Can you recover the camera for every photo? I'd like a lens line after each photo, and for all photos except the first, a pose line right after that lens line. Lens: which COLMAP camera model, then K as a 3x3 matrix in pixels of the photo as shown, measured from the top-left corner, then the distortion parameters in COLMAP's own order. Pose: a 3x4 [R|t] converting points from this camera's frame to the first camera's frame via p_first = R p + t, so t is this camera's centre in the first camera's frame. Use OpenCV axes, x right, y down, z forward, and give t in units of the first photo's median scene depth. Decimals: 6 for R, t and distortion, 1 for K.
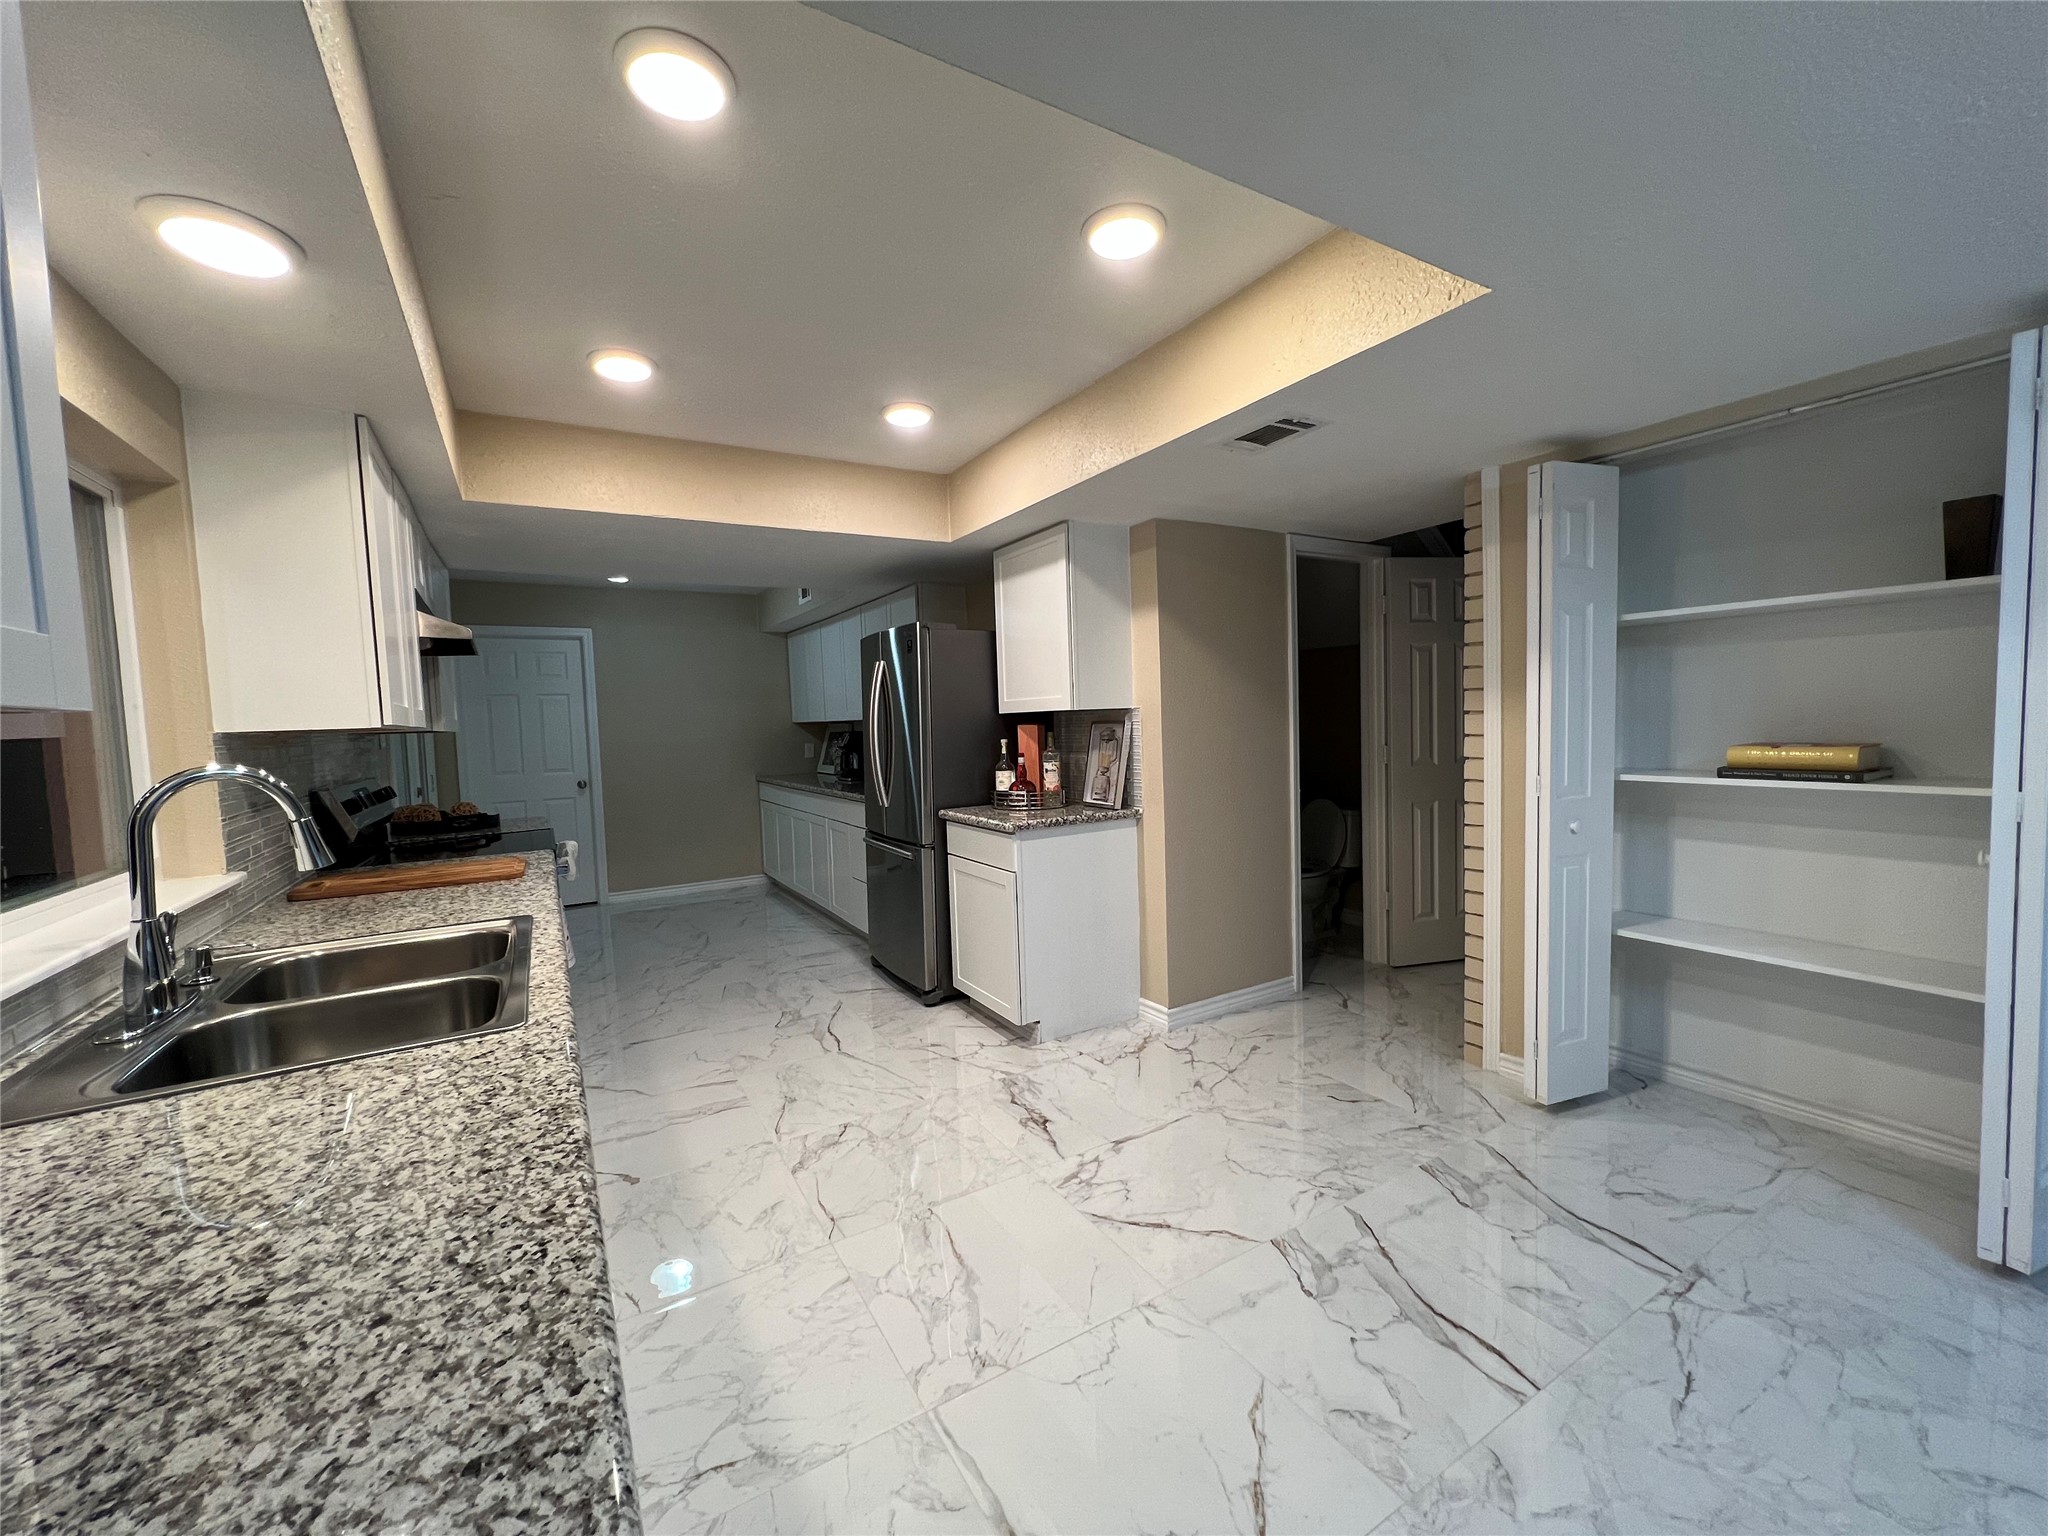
lens RADIAL K [[817.3, 0, 1024.0], [0, 817.3, 770.3], [0, 0, 1]] dist [0.001671, 0.000164]
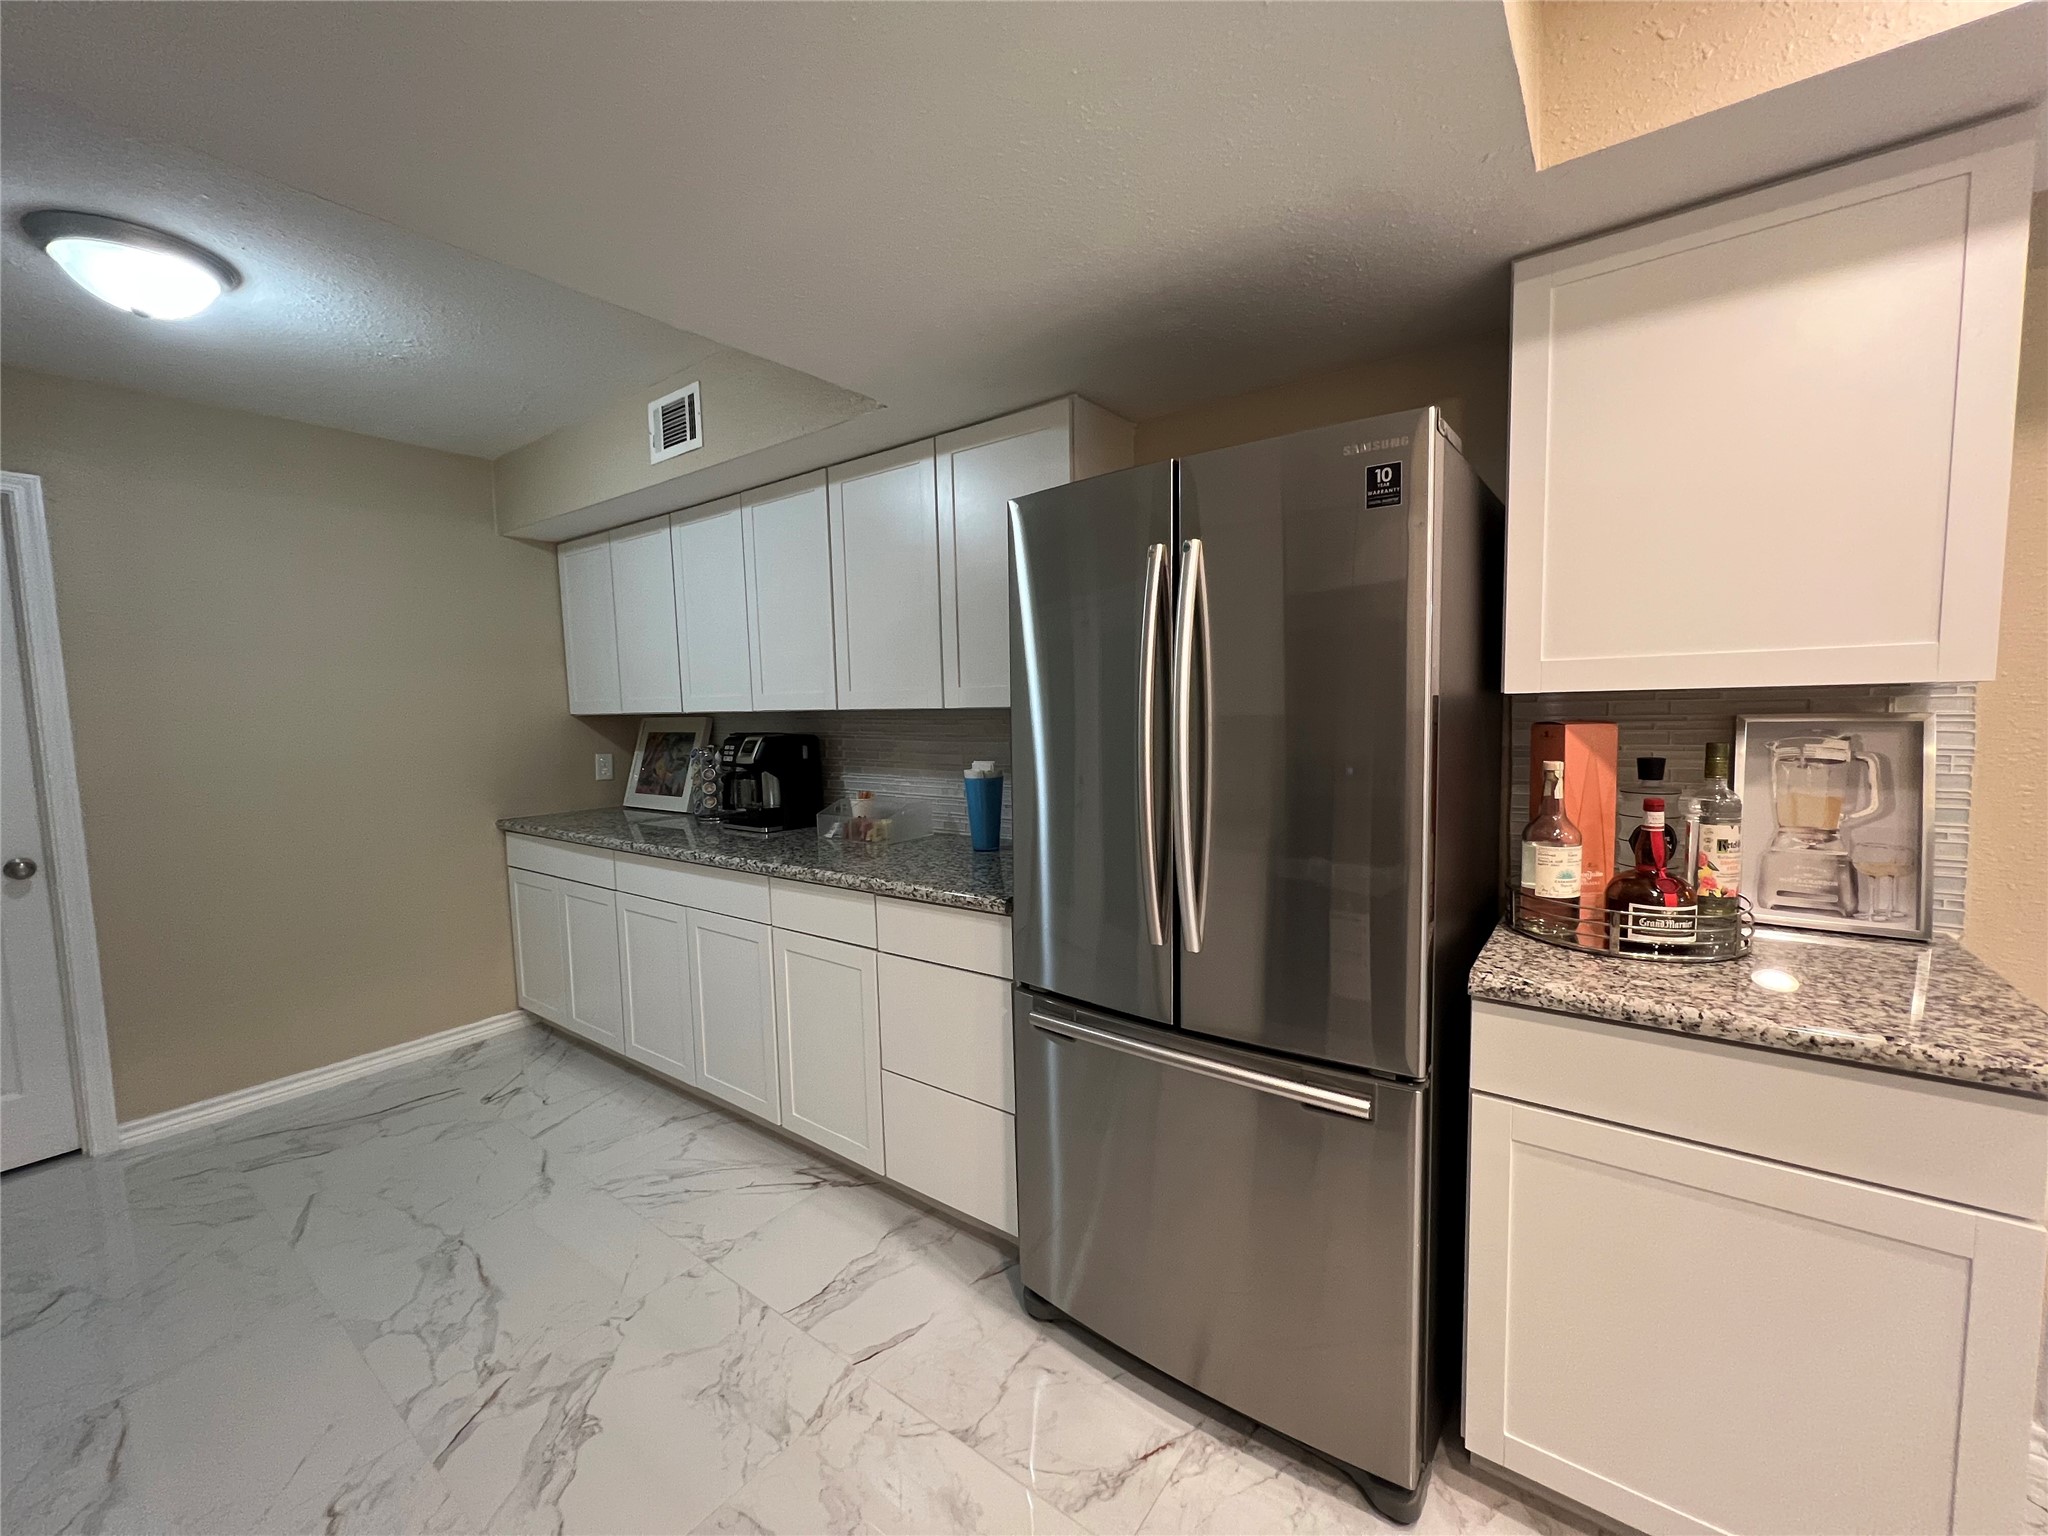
lens RADIAL K [[817.3, 0, 1024.0], [0, 817.3, 770.3], [0, 0, 1]] dist [0.001671, 0.000164]
pose [[0.924589, -0.022497, 0.380301, -0.332710], [0.019269, 0.999739, 0.012292, -0.036111], [-0.380478, -0.004037, 0.924781, 0.620166]]
